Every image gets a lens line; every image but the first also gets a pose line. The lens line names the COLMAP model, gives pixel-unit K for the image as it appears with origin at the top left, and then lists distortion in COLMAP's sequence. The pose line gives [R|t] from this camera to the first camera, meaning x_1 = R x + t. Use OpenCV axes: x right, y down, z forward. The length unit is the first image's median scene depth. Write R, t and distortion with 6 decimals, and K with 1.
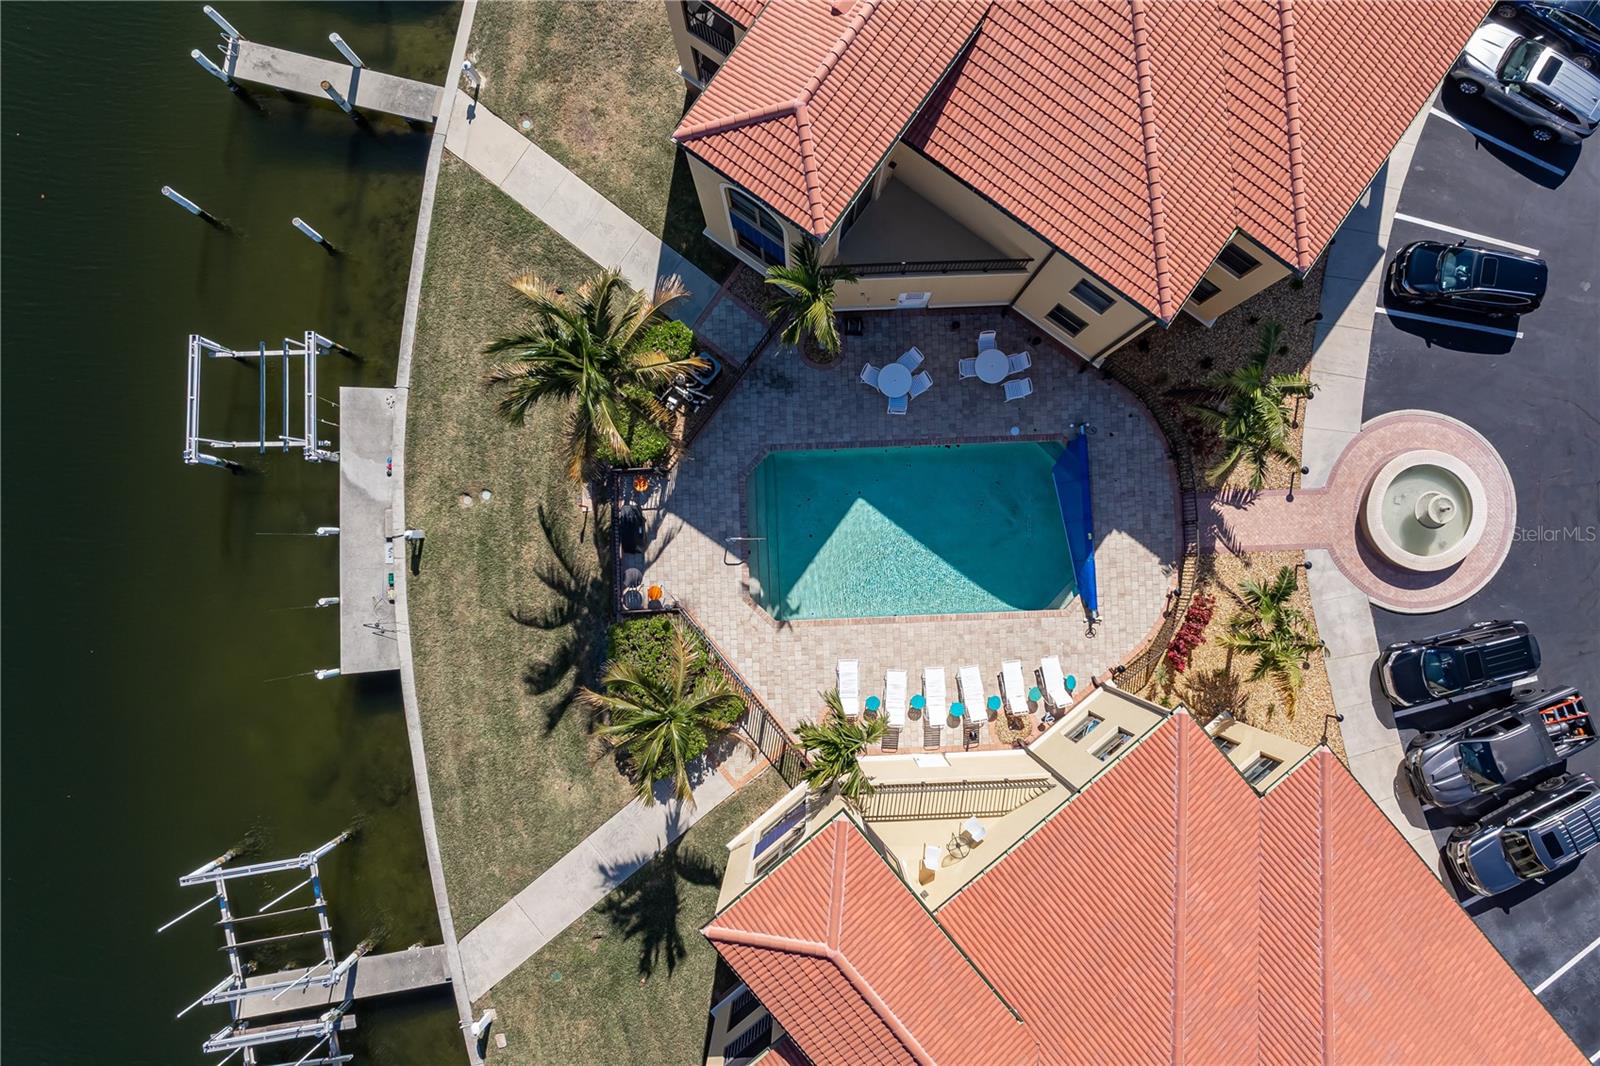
lens RADIAL K [[1126.1, 0, 809.6], [0, 1126.1, 536.7], [0, 0, 1]] dist [-0.035632, 0.016269]
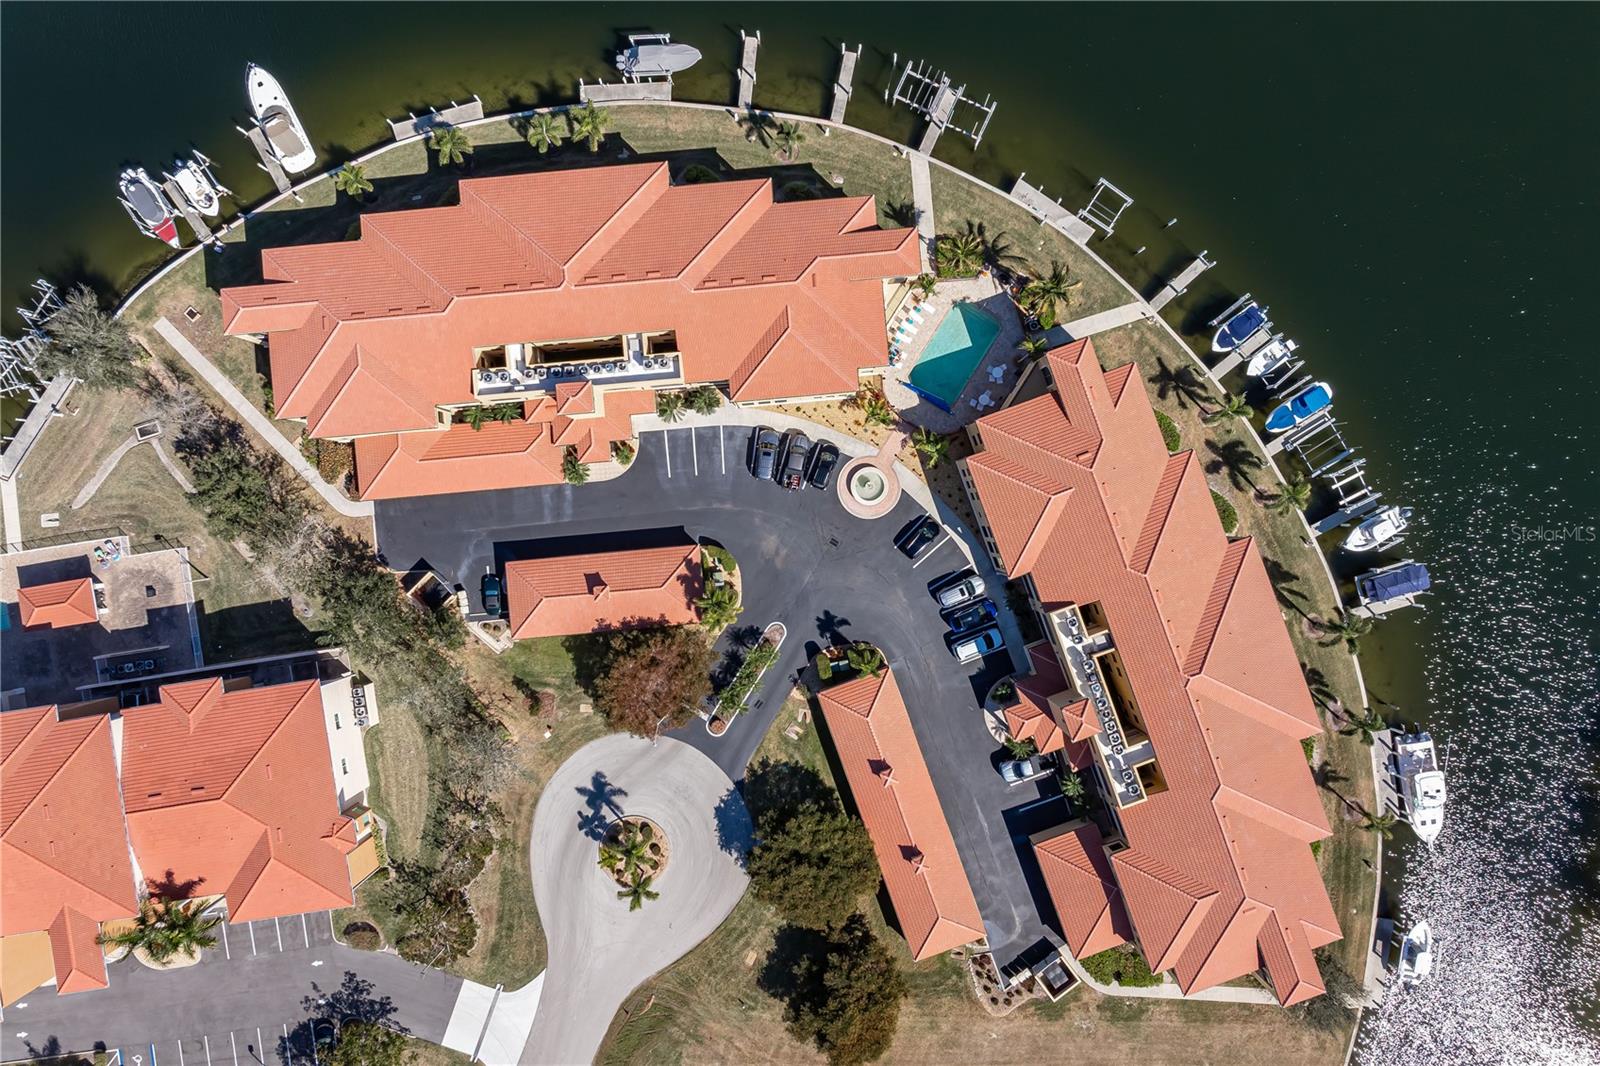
lens RADIAL K [[1126.1, 0, 807.4], [0, 1126.1, 525.2], [0, 0, 1]] dist [-0.035632, 0.016269]
pose [[-0.569225, 0.822154, -0.006780, 0.754537], [-0.822172, -0.569160, 0.009458, 0.028594], [0.003917, 0.010959, 0.999932, -2.176362]]
